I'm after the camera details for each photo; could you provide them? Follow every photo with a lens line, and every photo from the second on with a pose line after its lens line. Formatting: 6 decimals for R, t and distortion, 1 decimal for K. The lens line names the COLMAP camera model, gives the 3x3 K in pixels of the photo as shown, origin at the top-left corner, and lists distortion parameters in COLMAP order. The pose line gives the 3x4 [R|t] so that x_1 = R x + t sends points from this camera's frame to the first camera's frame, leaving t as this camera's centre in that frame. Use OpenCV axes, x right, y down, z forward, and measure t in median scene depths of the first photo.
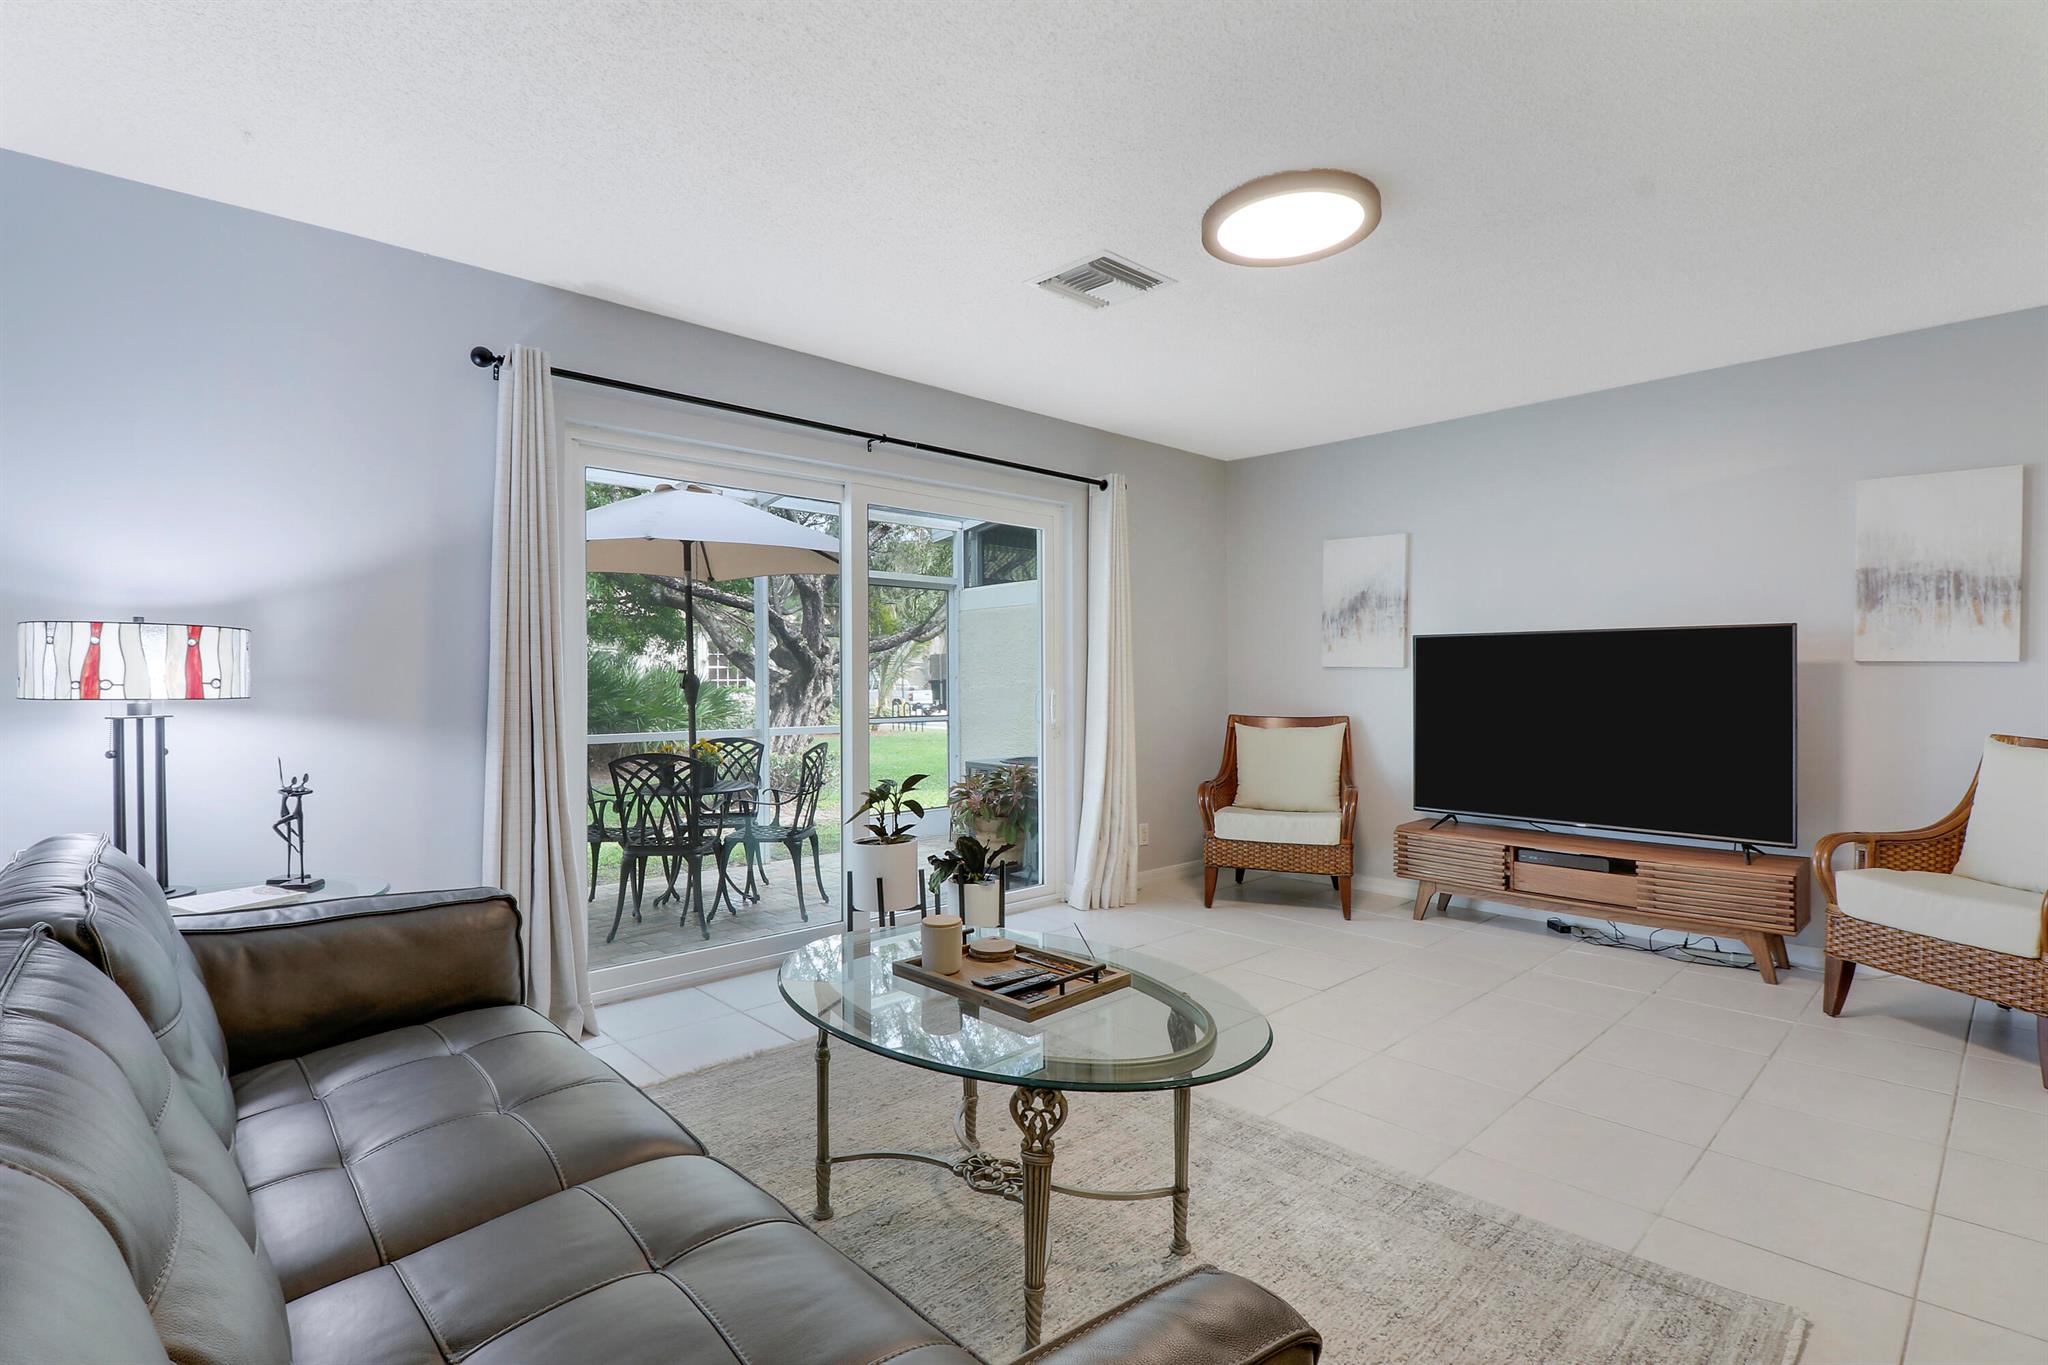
lens RADIAL K [[969.6, 0, 1016.5], [0, 969.6, 688.8], [0, 0, 1]] dist [0.003441, -0.011531]
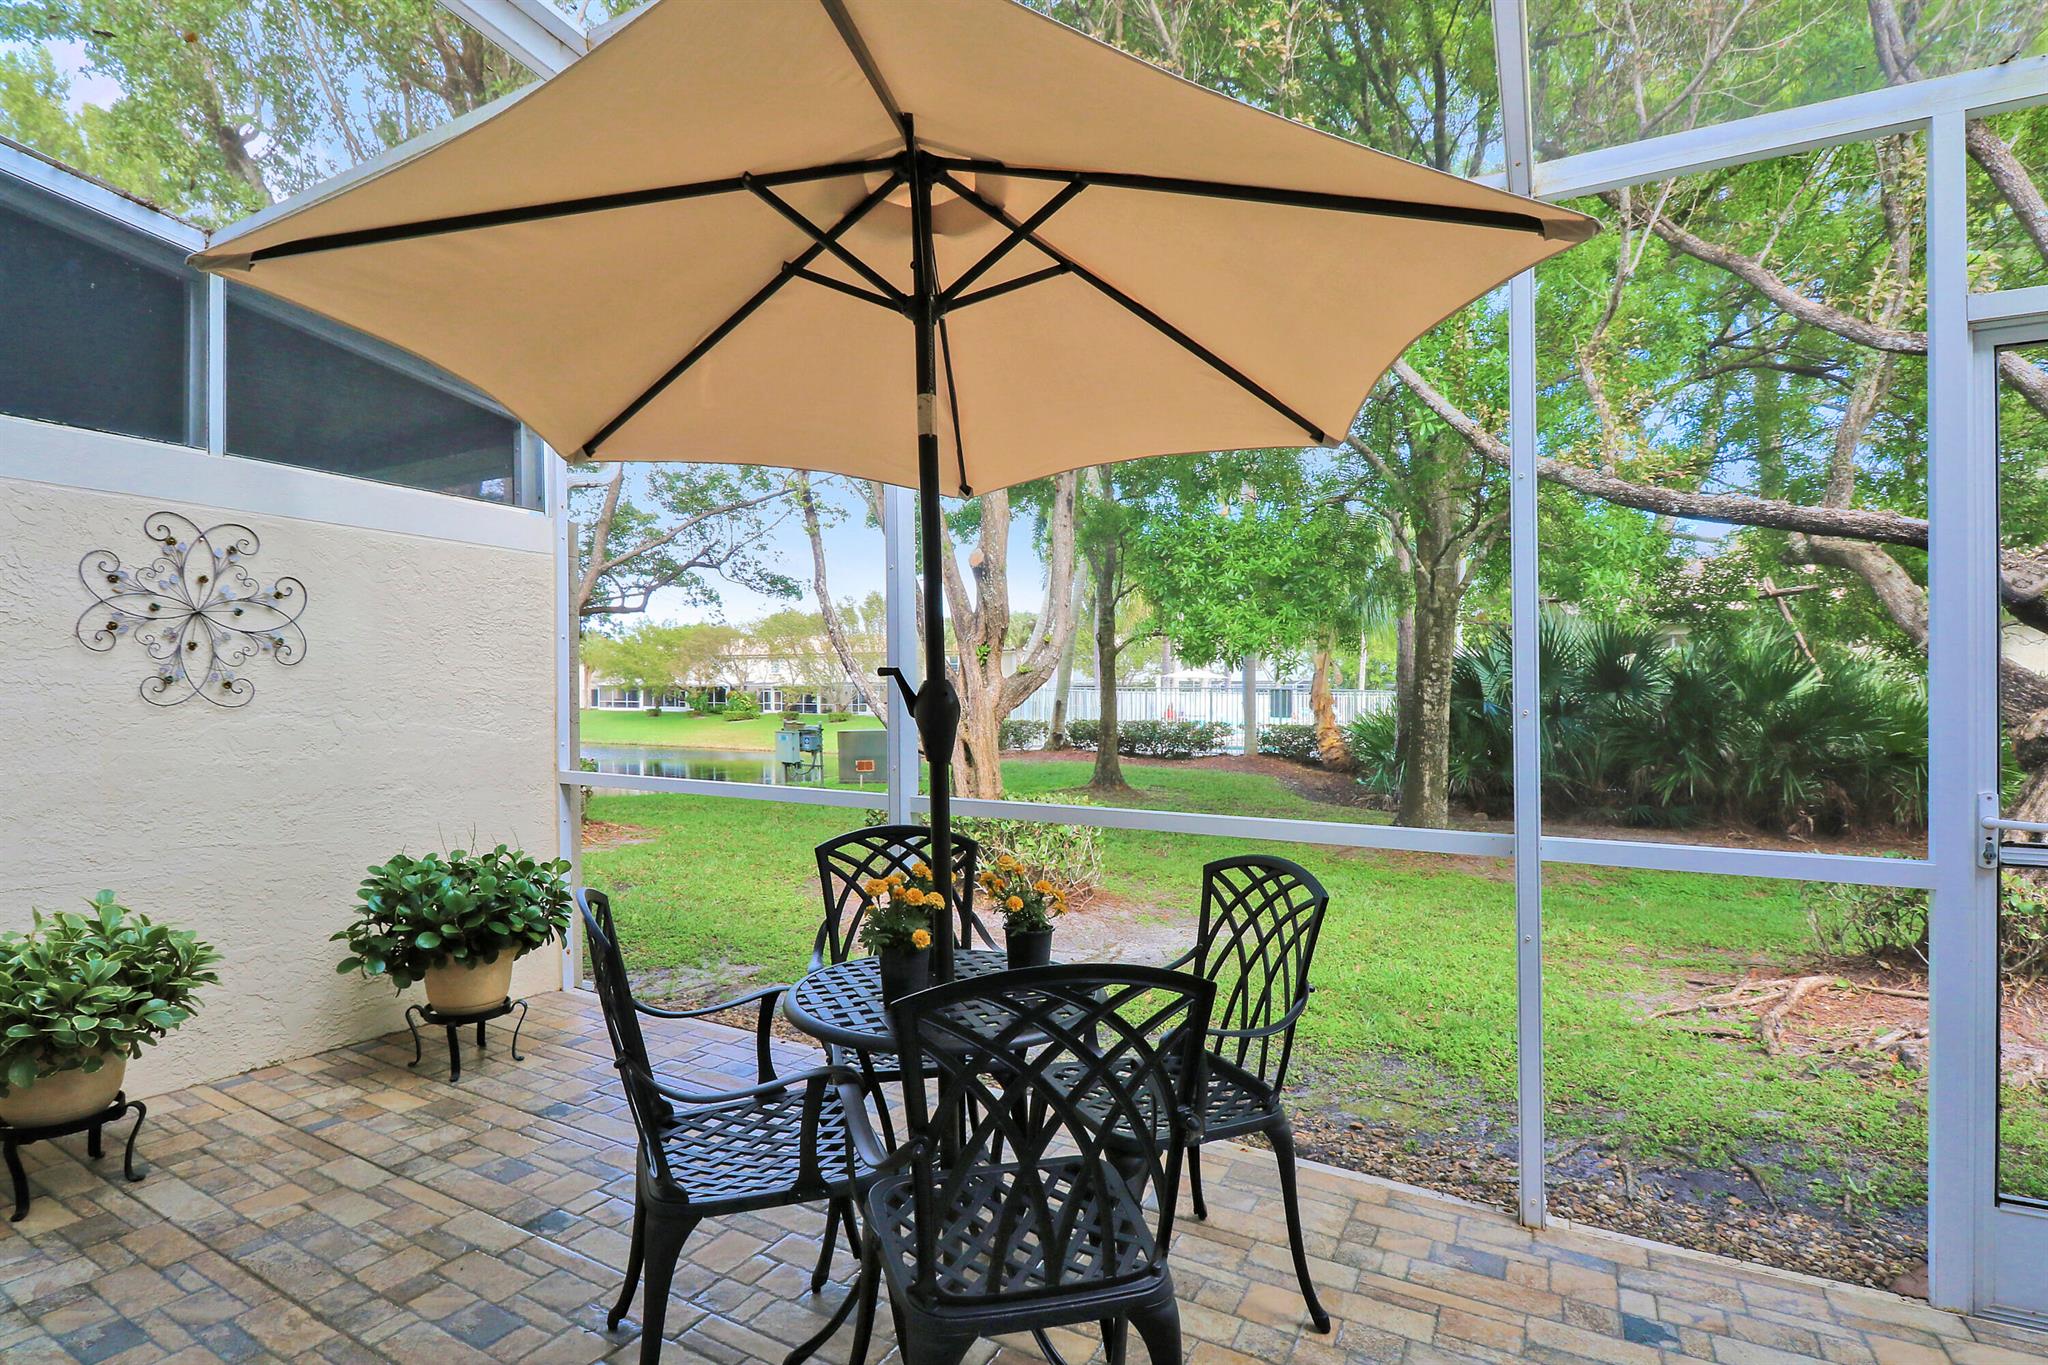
lens RADIAL K [[969.6, 0, 1016.5], [0, 969.6, 688.8], [0, 0, 1]] dist [0.003441, -0.011531]
pose [[0.321395, -0.004860, -0.946933, 0.004065], [-0.015629, 0.999823, -0.010436, -0.008031], [0.946816, 0.018153, 0.321262, 1.039099]]
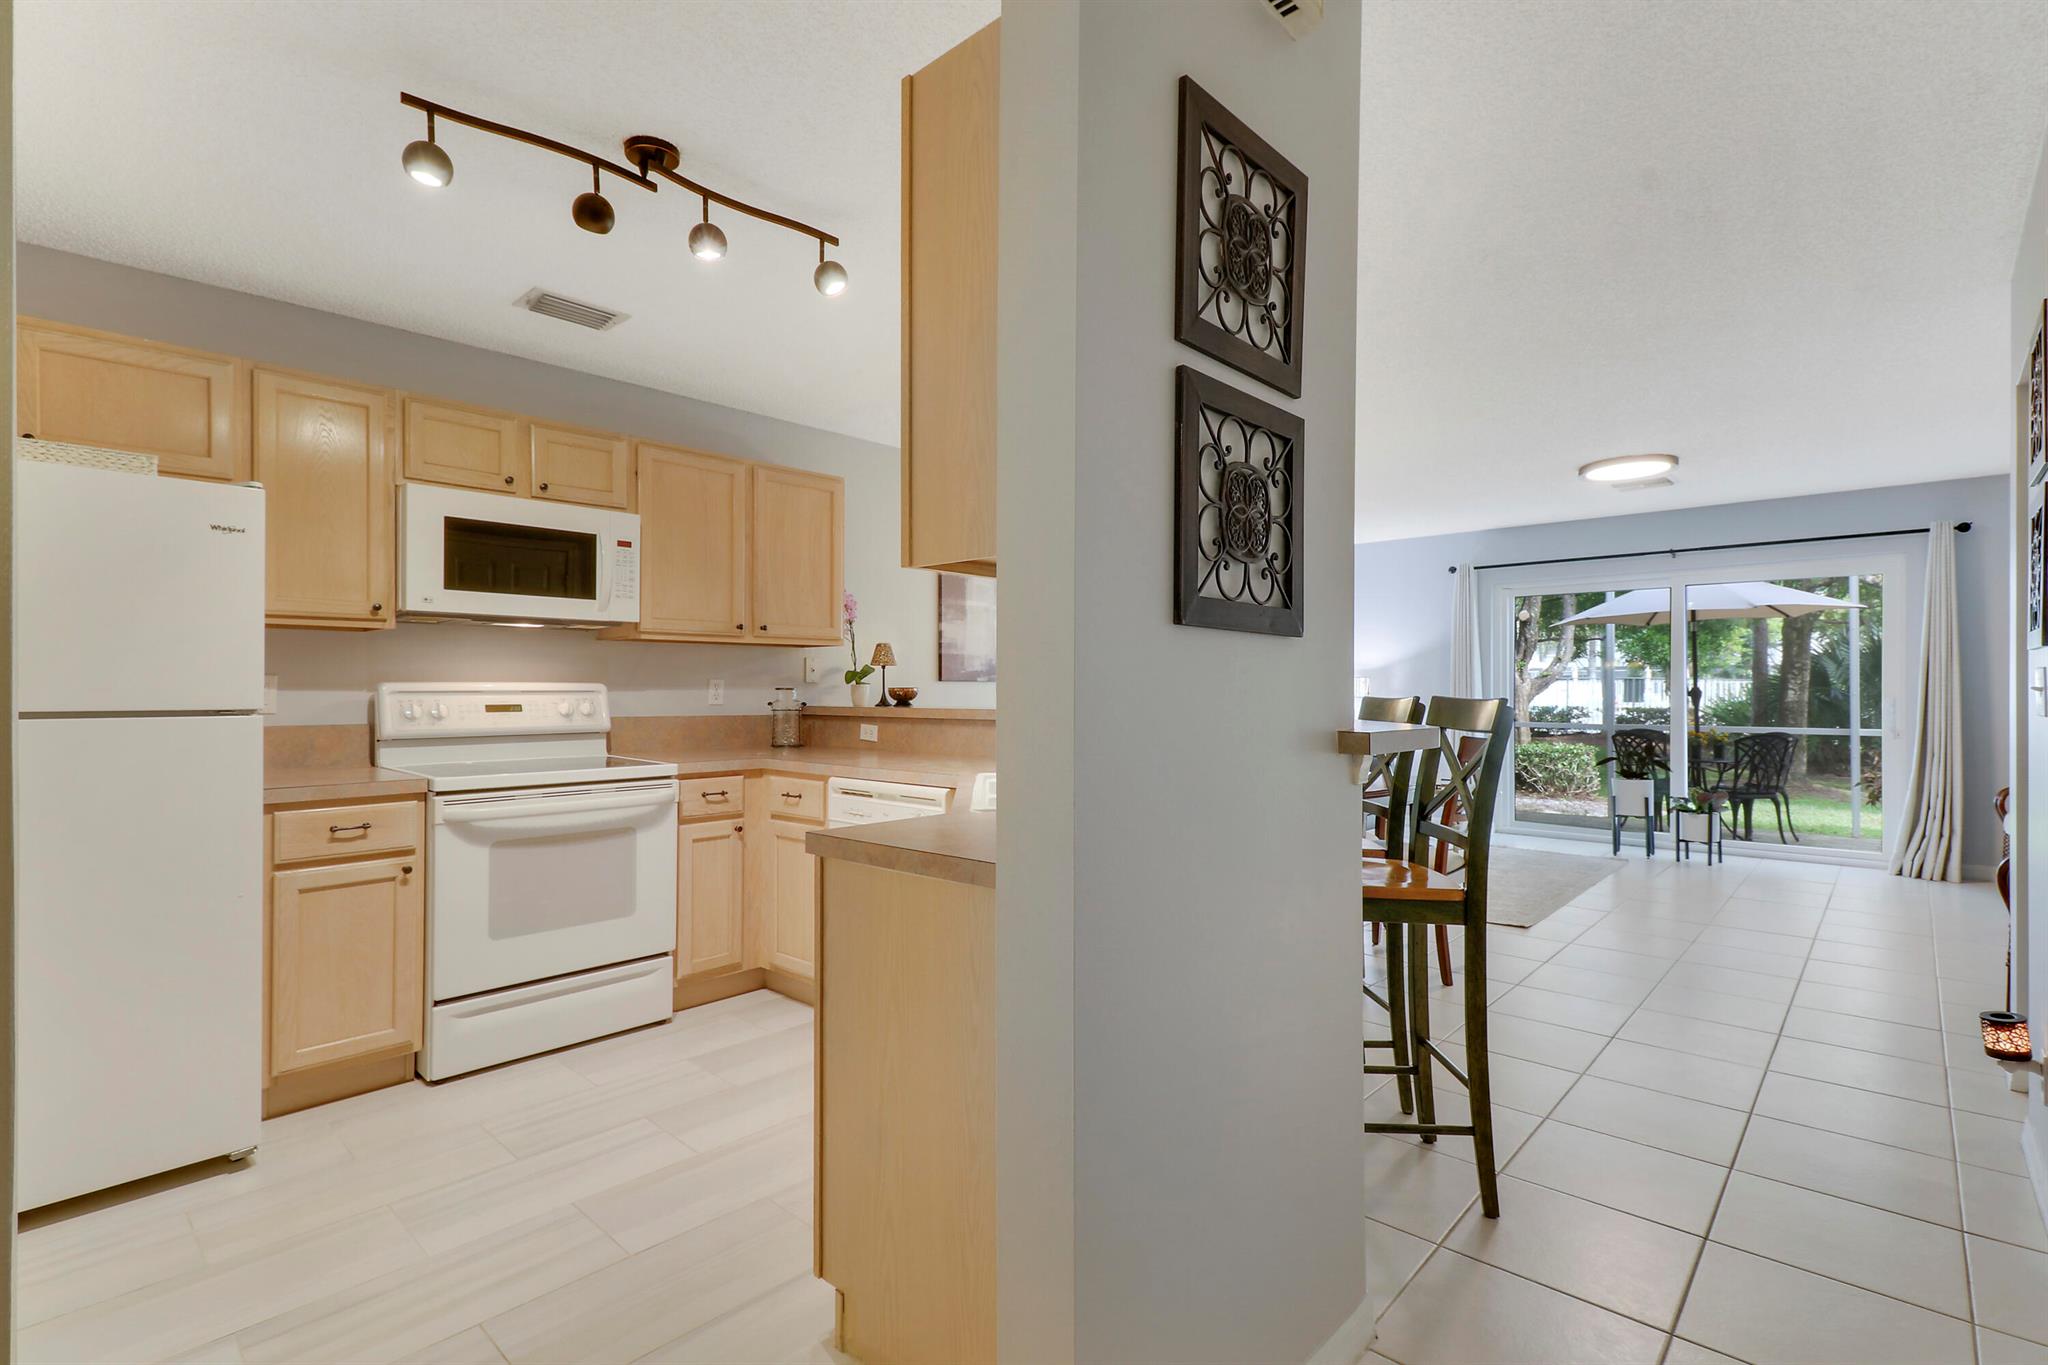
lens RADIAL K [[961.8, 0, 1042.8], [0, 961.8, 689.4], [0, 0, 1]] dist [-0.002801, -0.000298]
pose [[0.094966, 0.004237, -0.995471, 1.251259], [-0.006041, 0.999975, 0.003680, -0.011190], [0.995462, 0.005664, 0.094989, -0.233820]]
